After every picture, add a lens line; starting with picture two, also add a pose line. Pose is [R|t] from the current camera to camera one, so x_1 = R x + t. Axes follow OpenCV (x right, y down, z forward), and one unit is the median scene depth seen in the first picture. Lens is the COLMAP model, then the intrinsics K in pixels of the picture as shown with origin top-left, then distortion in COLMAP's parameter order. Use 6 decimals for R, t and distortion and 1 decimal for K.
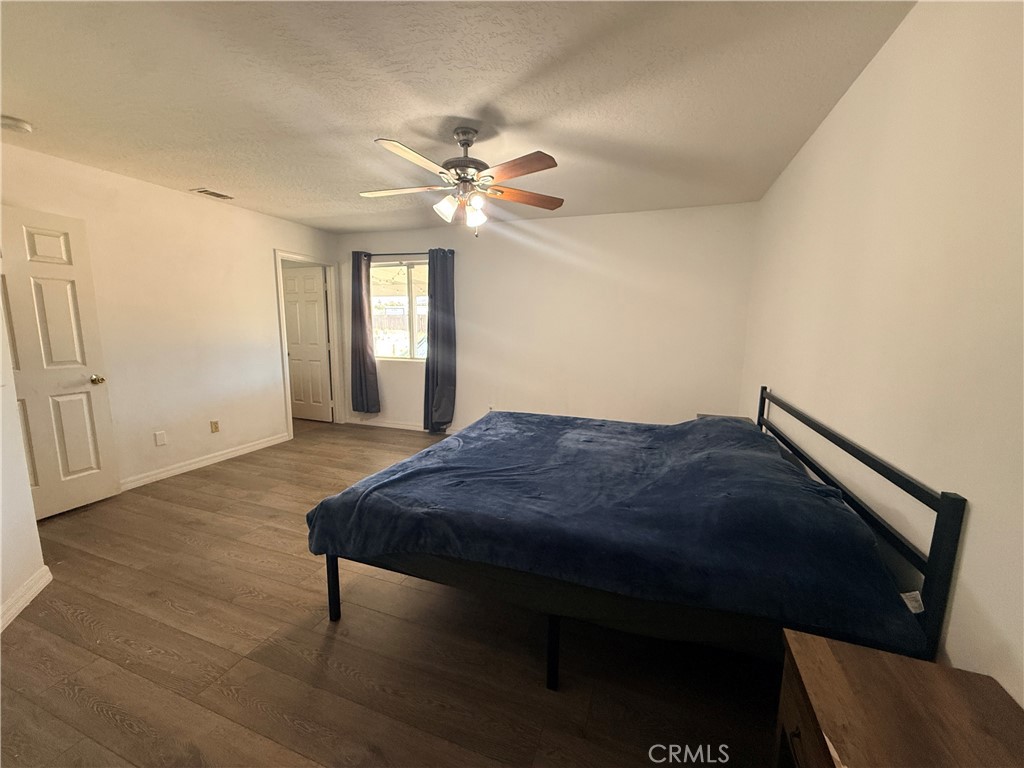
lens RADIAL K [[406.7, 0, 509.1], [0, 406.7, 382.9], [0, 0, 1]] dist [-0.000620, -0.000115]
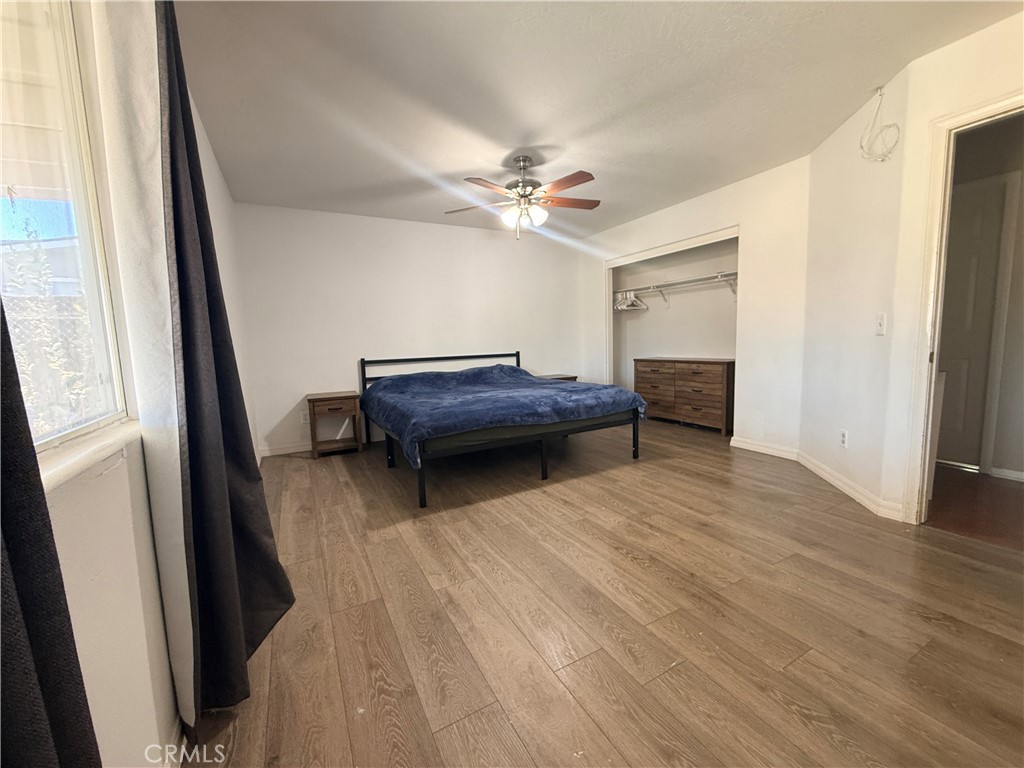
lens RADIAL K [[406.7, 0, 509.1], [0, 406.7, 382.9], [0, 0, 1]] dist [-0.000620, -0.000115]
pose [[-0.747008, -0.057428, 0.662330, -0.856800], [0.119803, 0.968324, 0.219079, -0.181071], [-0.653931, 0.243002, -0.716466, 1.863692]]
